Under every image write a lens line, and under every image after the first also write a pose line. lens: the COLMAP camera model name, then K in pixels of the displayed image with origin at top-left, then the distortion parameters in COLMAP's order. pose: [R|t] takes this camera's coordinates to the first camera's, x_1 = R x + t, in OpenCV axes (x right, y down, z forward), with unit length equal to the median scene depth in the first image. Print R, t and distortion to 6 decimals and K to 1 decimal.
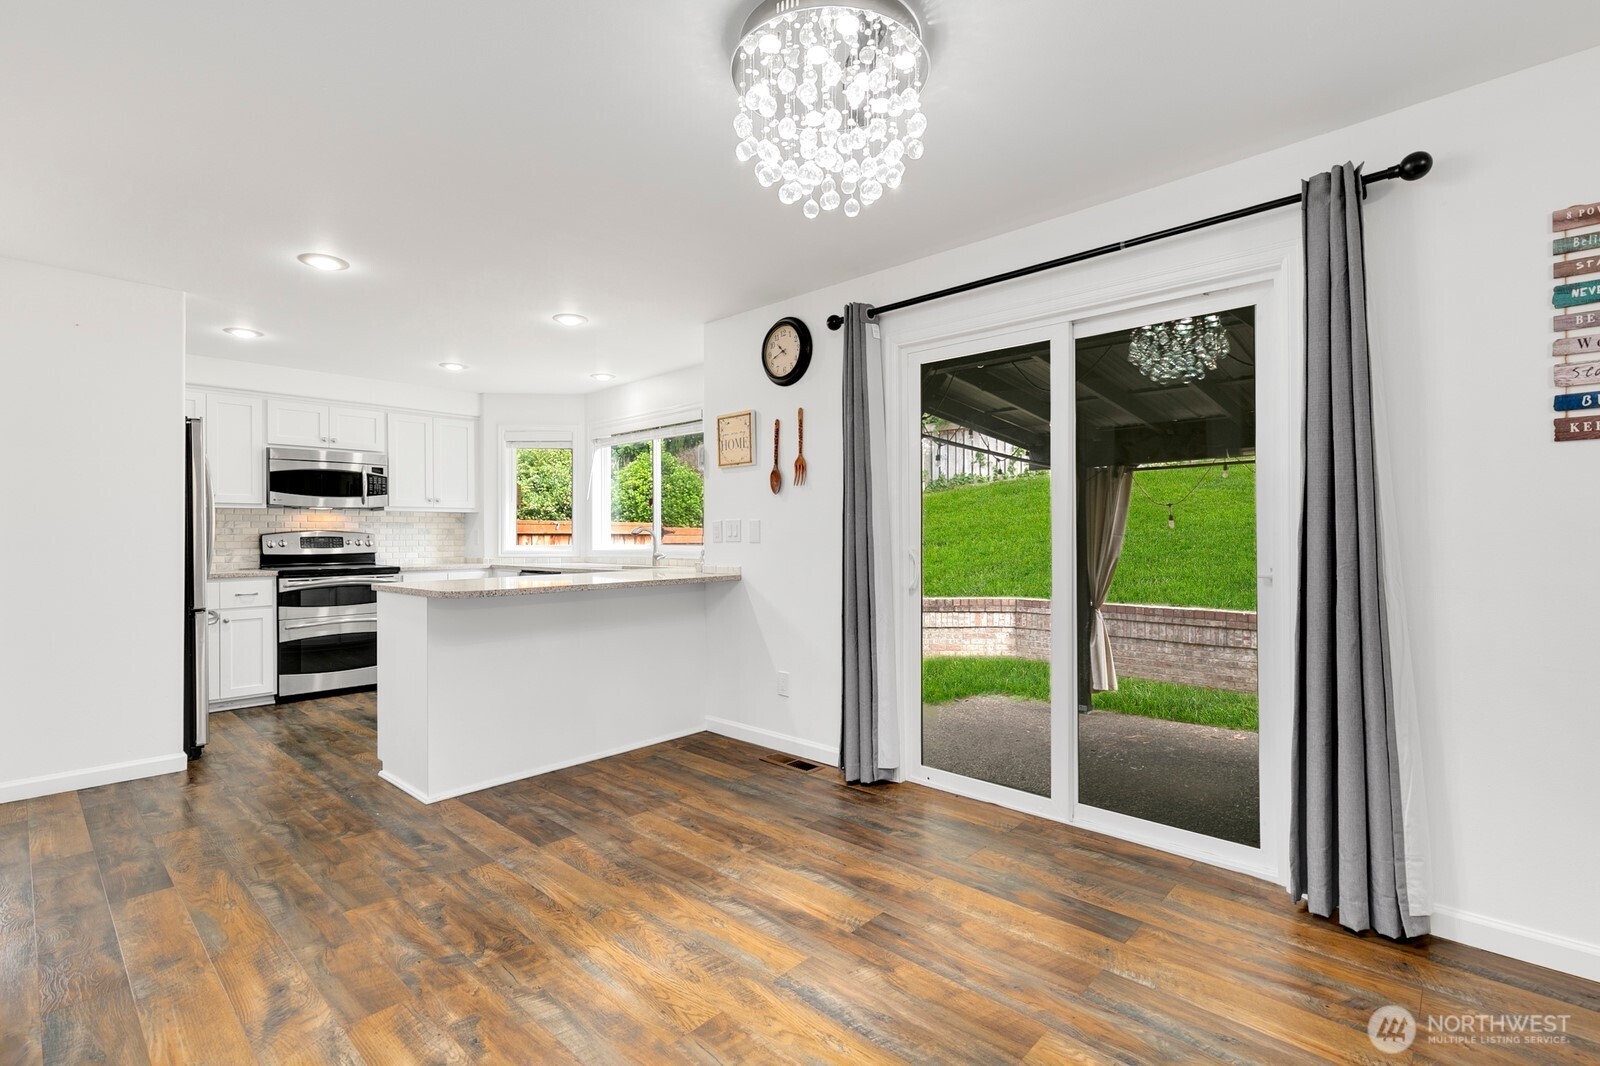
lens RADIAL K [[725.5, 0, 802.0], [0, 725.5, 531.5], [0, 0, 1]] dist [0.012535, -0.003570]
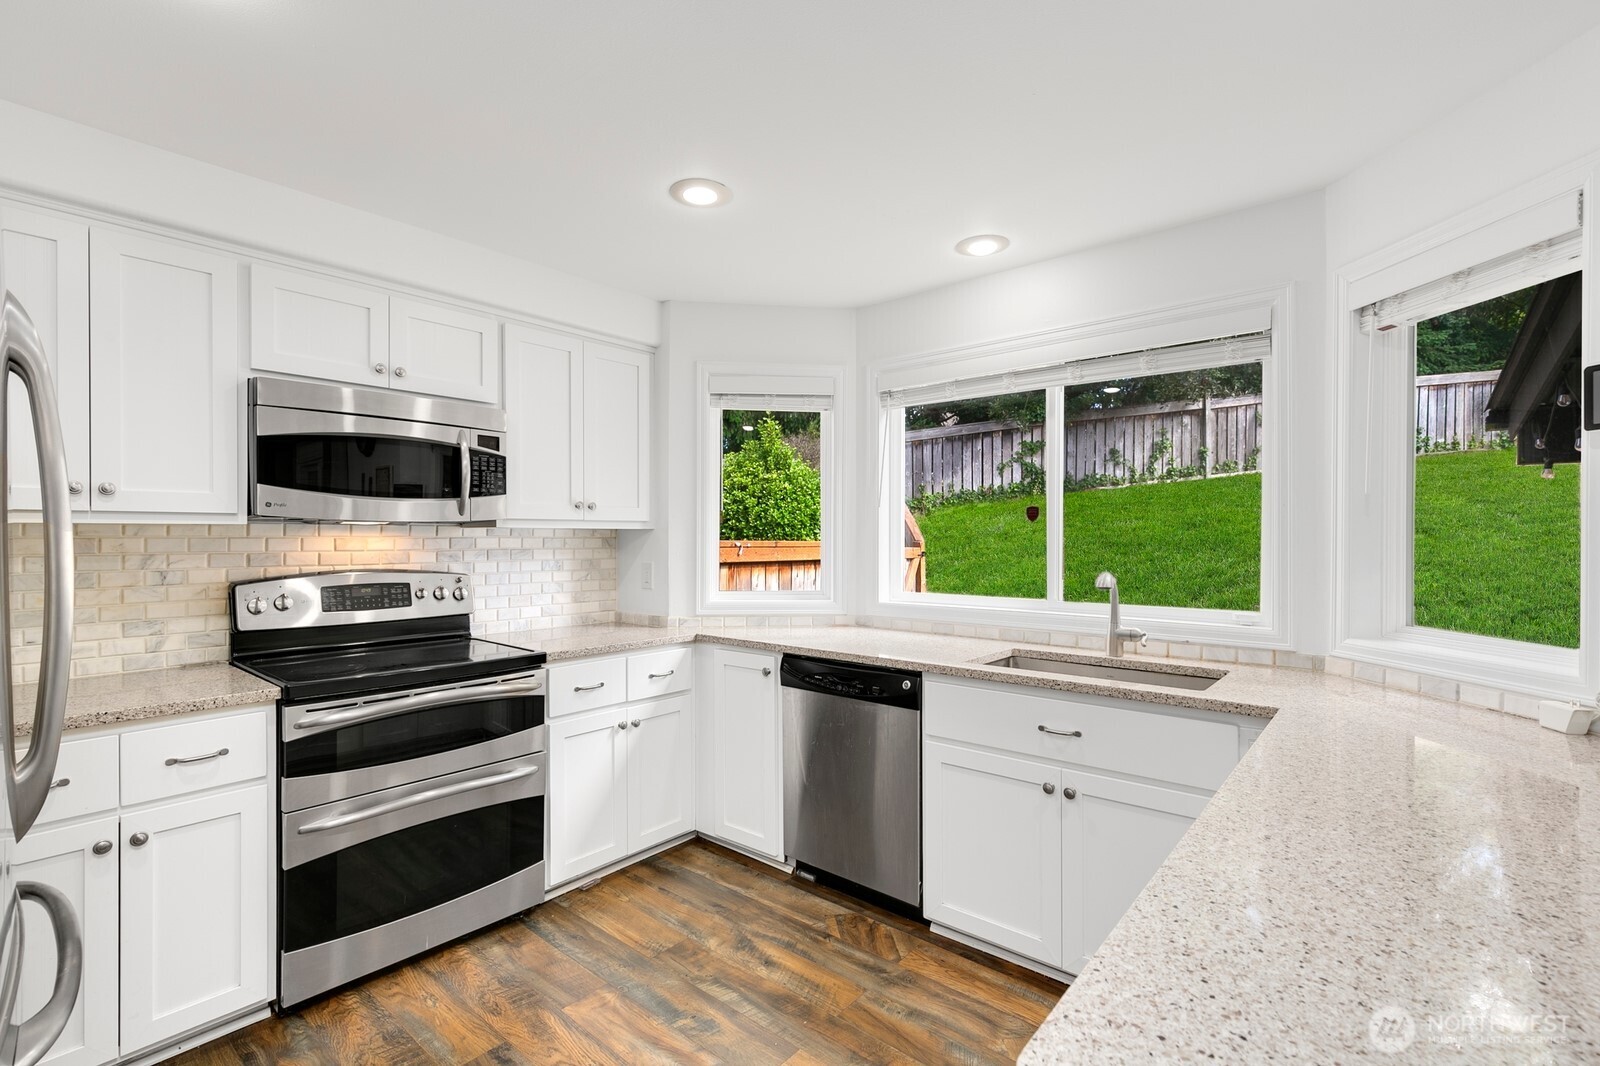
lens RADIAL K [[725.5, 0, 799.2], [0, 725.5, 538.8], [0, 0, 1]] dist [0.012535, -0.003570]
pose [[0.999191, 0.008270, 0.039349, -0.455210], [-0.008571, 0.999935, 0.007485, -0.030786], [-0.039285, -0.007816, 0.999197, 0.596853]]
